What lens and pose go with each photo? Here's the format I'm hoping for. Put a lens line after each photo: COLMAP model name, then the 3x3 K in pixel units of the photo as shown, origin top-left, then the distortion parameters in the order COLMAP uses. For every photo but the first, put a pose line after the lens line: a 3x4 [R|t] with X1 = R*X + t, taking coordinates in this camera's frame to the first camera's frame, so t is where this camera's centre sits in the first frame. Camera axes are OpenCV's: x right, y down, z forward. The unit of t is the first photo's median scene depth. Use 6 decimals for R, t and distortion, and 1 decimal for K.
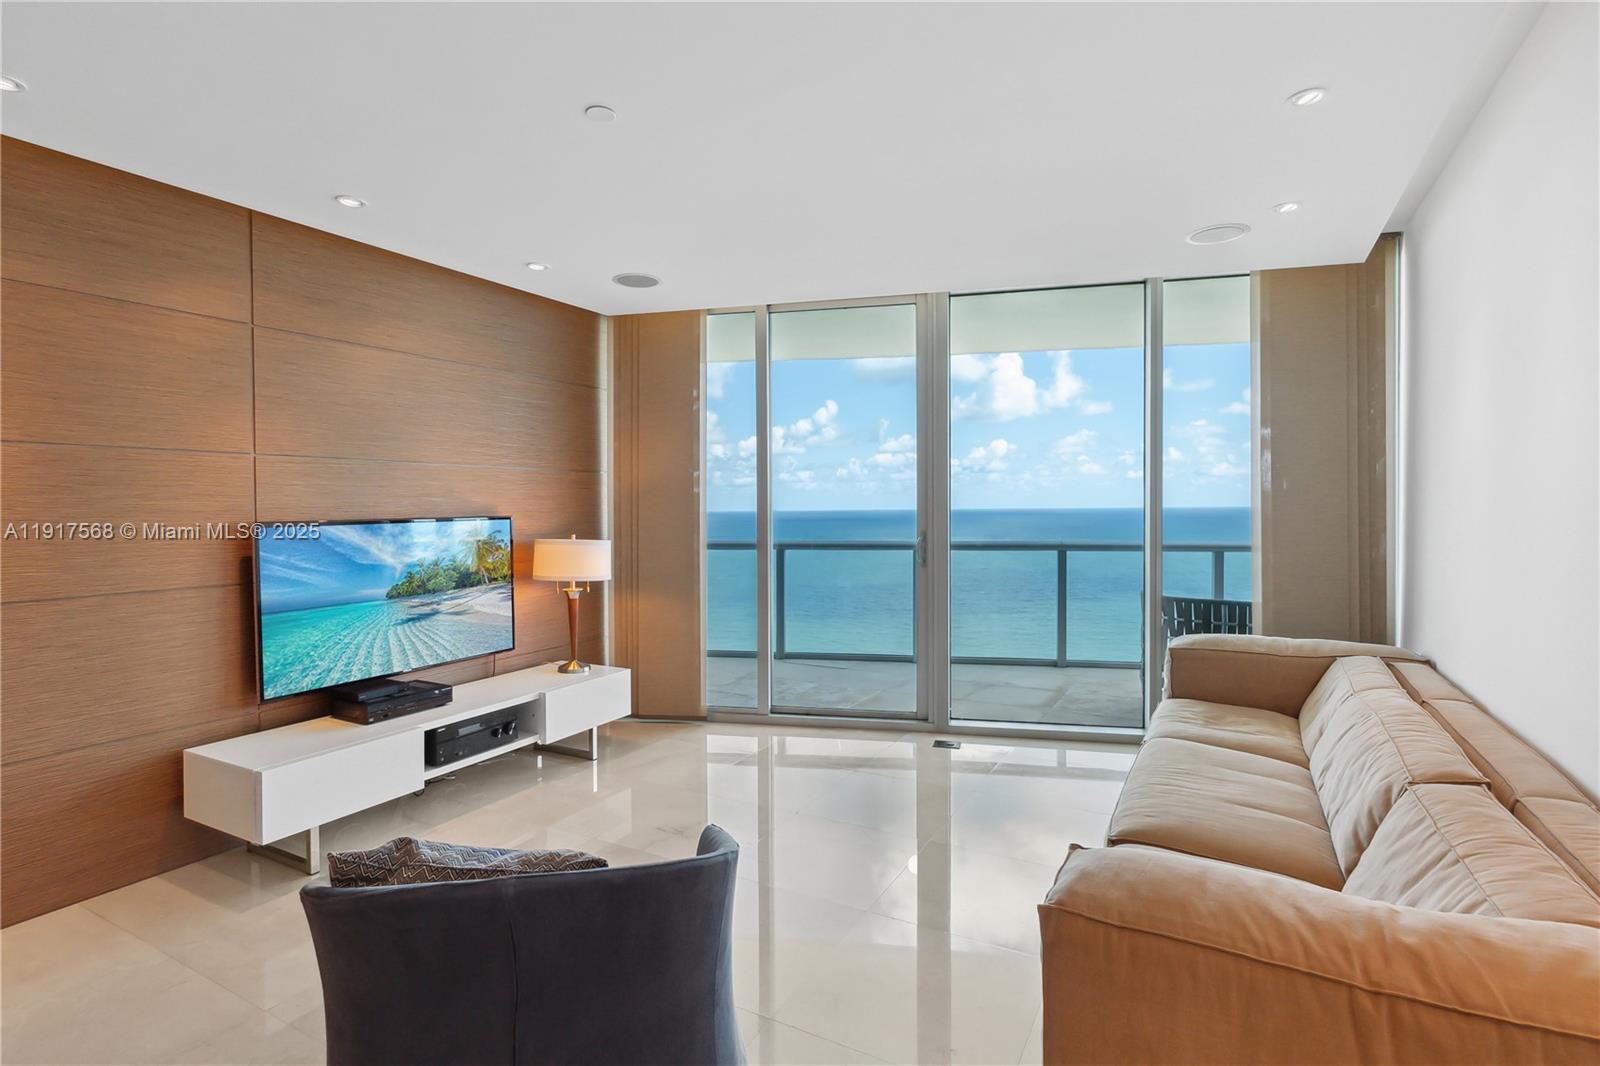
lens RADIAL K [[760.9, 0, 805.2], [0, 760.9, 527.9], [0, 0, 1]] dist [-0.000726, -0.001054]
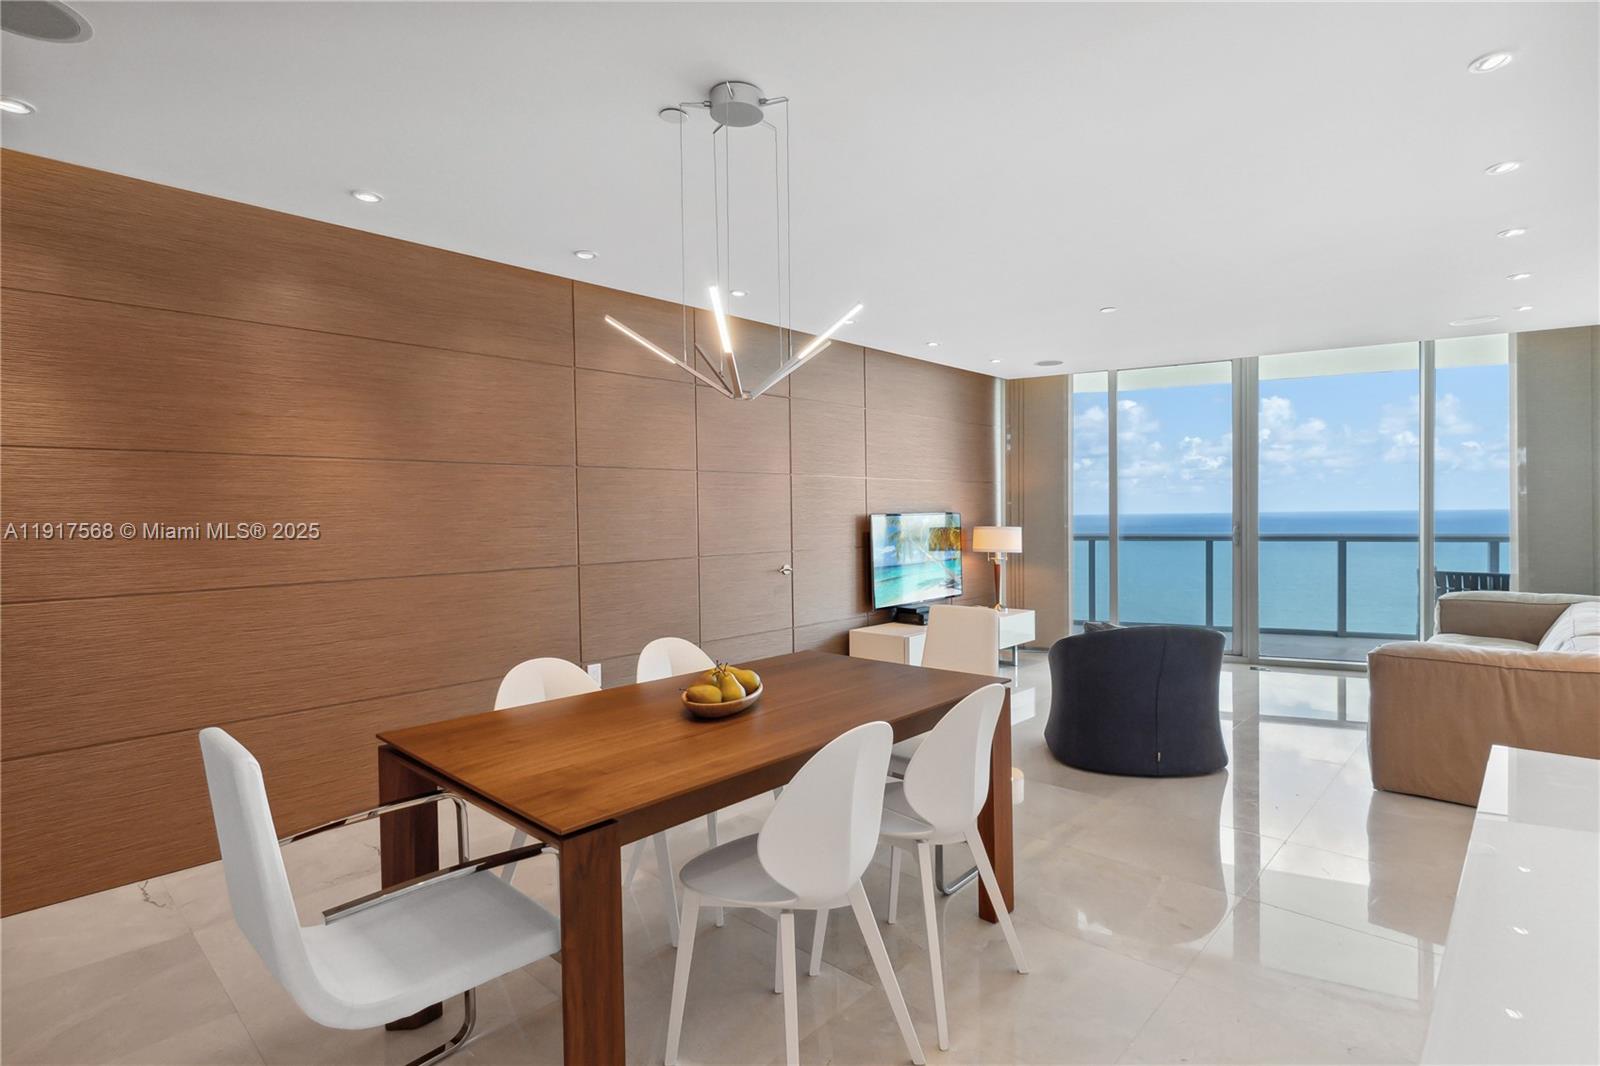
lens RADIAL K [[785.5, 0, 806.0], [0, 785.5, 531.9], [0, 0, 1]] dist [0.001559, 0.000535]
pose [[0.969497, 0.001830, -0.245094, -0.276142], [-0.002441, 0.999995, -0.002190, 0.028770], [0.245089, 0.002722, 0.969497, -0.637703]]
